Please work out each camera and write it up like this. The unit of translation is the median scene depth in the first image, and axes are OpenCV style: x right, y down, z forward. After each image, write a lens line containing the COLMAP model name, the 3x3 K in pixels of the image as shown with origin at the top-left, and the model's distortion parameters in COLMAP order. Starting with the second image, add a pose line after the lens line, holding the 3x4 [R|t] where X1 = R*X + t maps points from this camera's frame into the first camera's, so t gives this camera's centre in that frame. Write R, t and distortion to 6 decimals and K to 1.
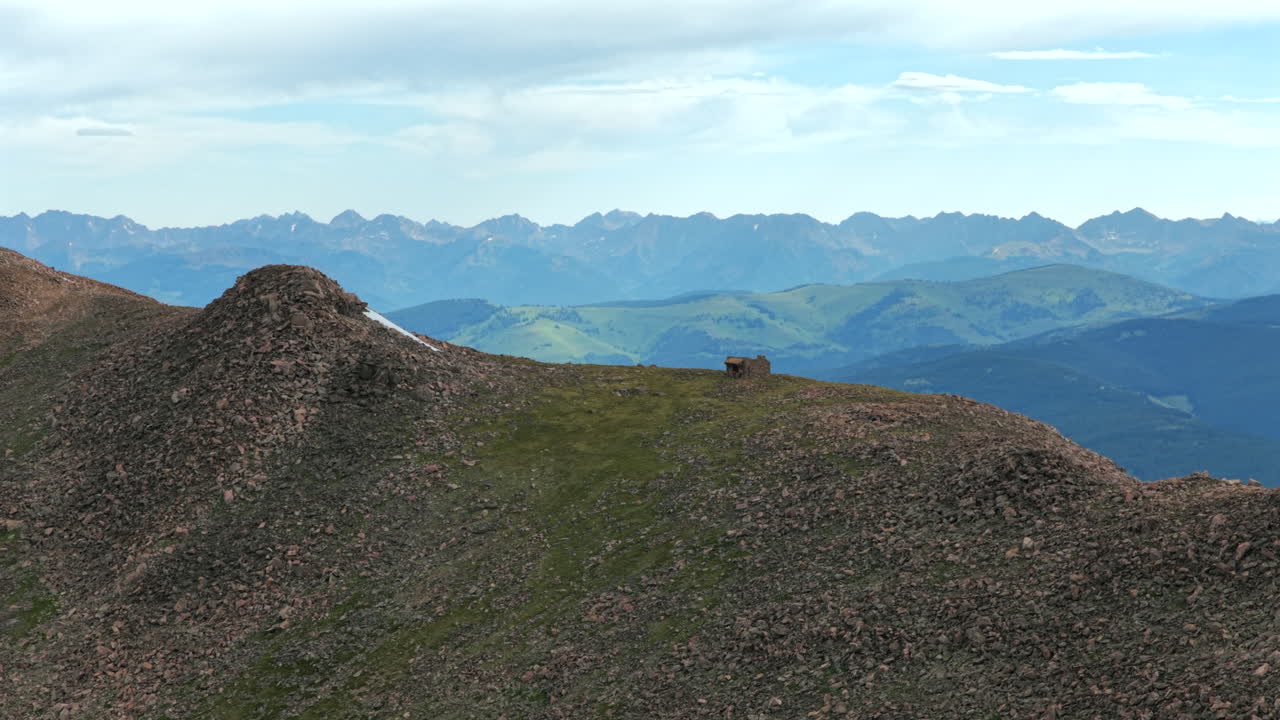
lens RADIAL K [[2782.1, 0, 636.1], [0, 2782.1, 359.3], [0, 0, 1]] dist [-0.141123, 0.000000]
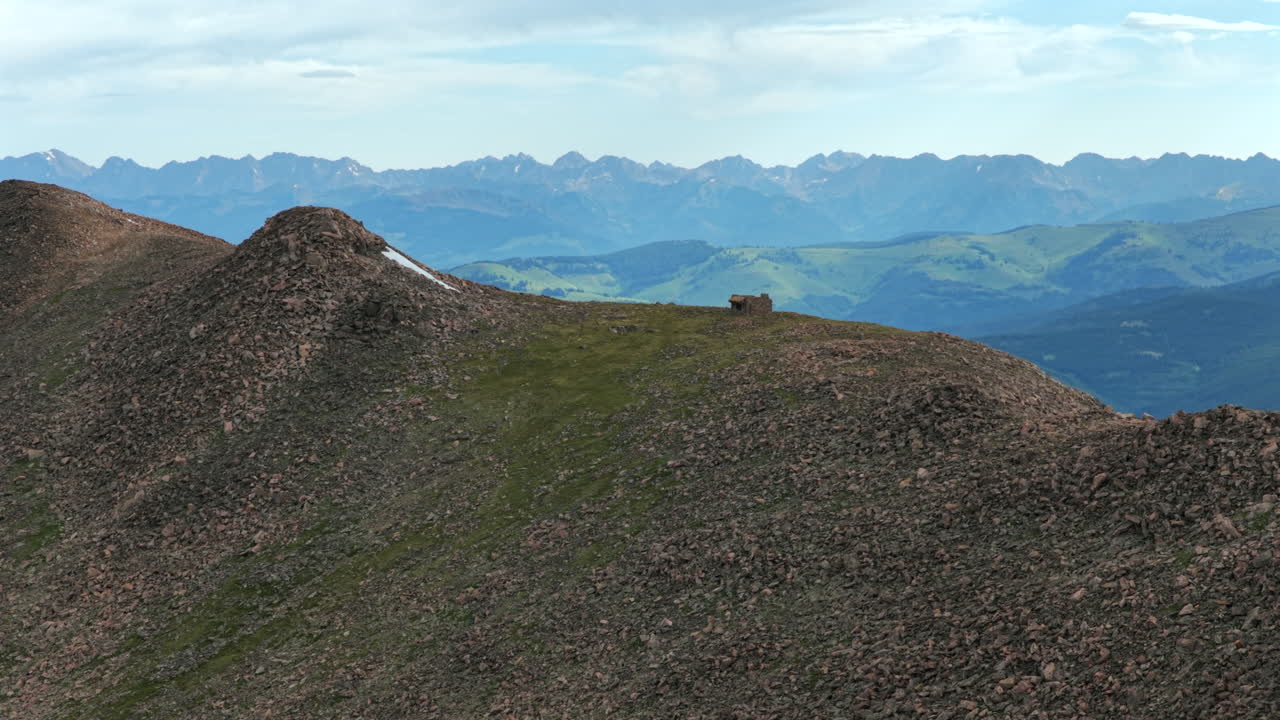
lens RADIAL K [[2782.1, 0, 640.6], [0, 2782.1, 365.5], [0, 0, 1]] dist [-0.141123, 0.000000]
pose [[0.996985, 0.002909, -0.077546, 0.101404], [-0.001098, 0.999726, 0.023389, 0.001460], [0.077593, -0.023233, 0.996714, -0.036908]]
